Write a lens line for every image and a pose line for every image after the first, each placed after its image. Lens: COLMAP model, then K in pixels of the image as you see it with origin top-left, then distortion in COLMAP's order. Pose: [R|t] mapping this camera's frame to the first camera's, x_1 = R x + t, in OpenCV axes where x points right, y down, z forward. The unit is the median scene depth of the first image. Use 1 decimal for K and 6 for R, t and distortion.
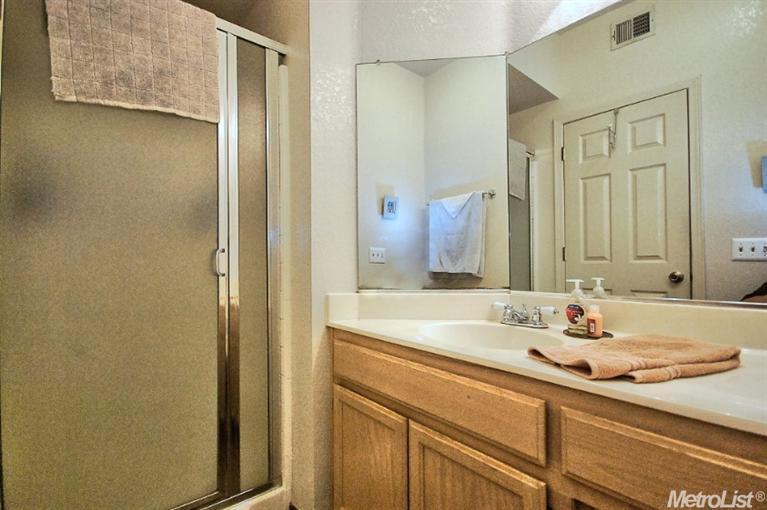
lens RADIAL K [[360.1, 0, 383.5], [0, 360.1, 255.0], [0, 0, 1]] dist [-0.001595, -0.000511]
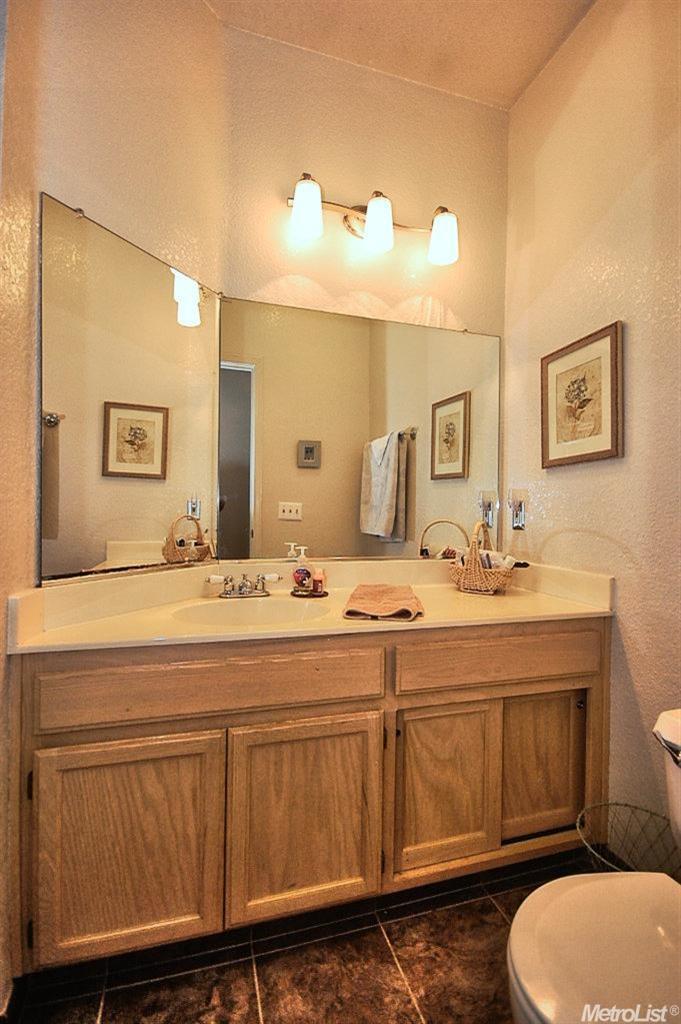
lens RADIAL K [[465.6, 0, 340.5], [0, 465.6, 512.0], [0, 0, 1]] dist [-0.001001, -0.000077]
pose [[0.402071, 0.008296, 0.915571, -0.788671], [-0.035113, 0.999363, 0.006364, -0.055539], [-0.914935, -0.034707, 0.402106, 0.337780]]
